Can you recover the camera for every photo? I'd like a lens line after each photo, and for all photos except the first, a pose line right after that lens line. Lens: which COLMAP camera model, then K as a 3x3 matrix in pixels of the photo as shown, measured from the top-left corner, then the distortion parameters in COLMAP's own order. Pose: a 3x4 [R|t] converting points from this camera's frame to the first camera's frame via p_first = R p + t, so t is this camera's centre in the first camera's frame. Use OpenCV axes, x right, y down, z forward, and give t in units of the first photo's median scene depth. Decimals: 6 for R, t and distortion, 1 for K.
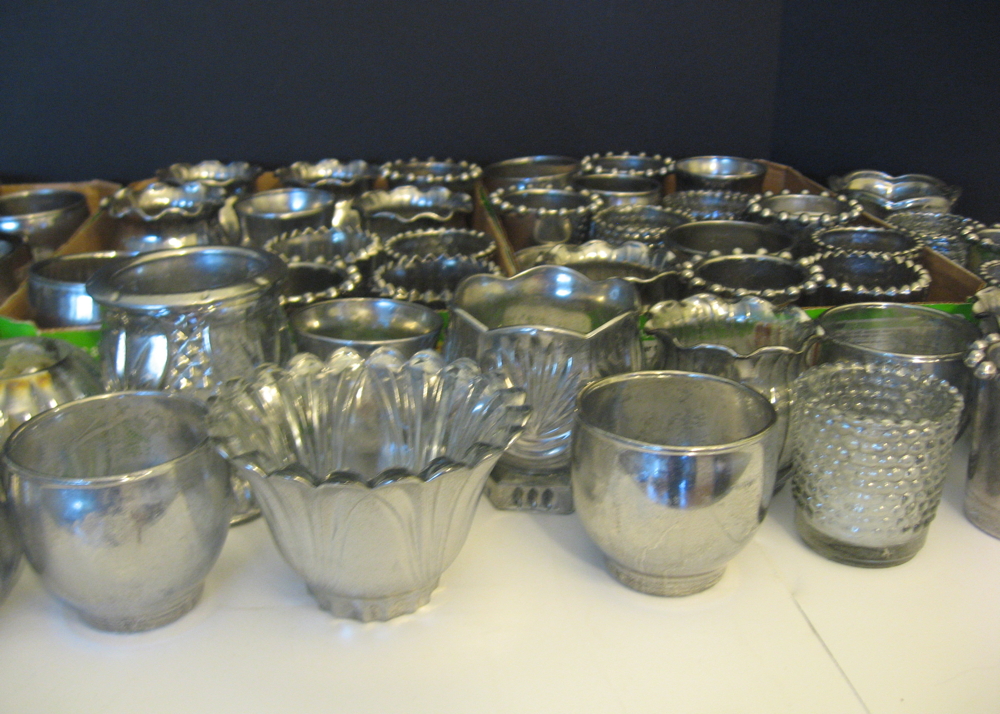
lens RADIAL K [[1045.2, 0, 500.0], [0, 1045.2, 357.0], [0, 0, 1]] dist [-0.124964, 0.009047]
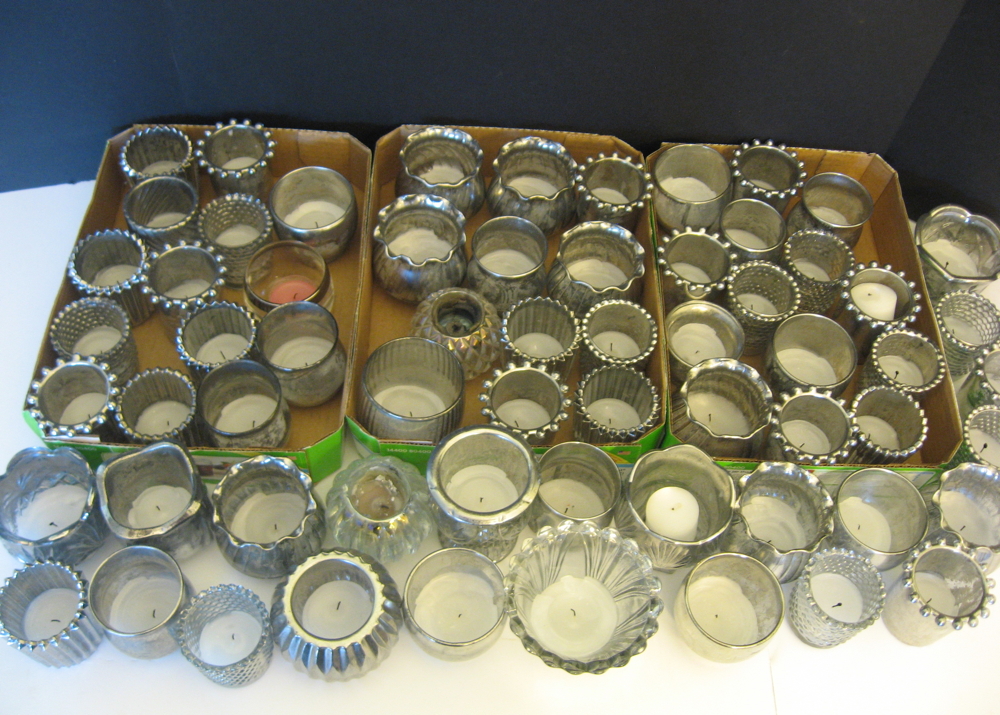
lens RADIAL K [[1045.2, 0, 500.0], [0, 1045.2, 357.5], [0, 0, 1]] dist [-0.124964, 0.009047]
pose [[0.990991, 0.133282, -0.013129, -0.217947], [-0.100324, 0.803713, 0.586498, -1.003404], [0.088722, -0.579897, 0.809844, -0.249004]]
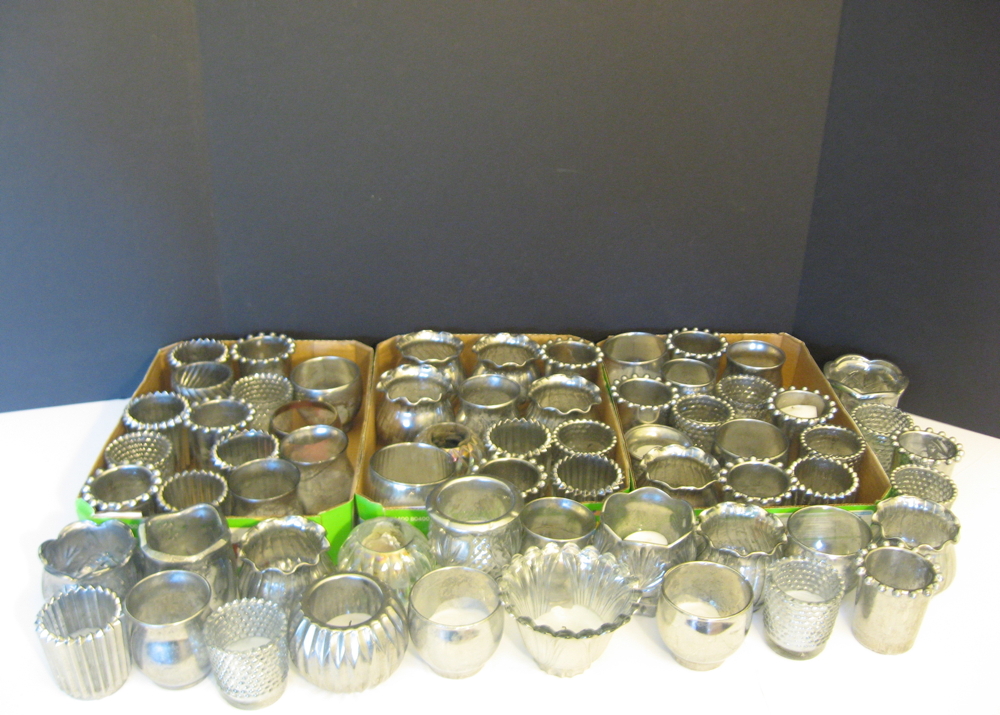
lens RADIAL K [[1045.2, 0, 500.0], [0, 1045.2, 357.5], [0, 0, 1]] dist [-0.124964, 0.009047]
pose [[0.997517, 0.044445, -0.054638, -0.118970], [-0.037975, 0.992728, 0.114232, -0.471541], [0.059317, -0.111874, 0.991950, -0.794005]]
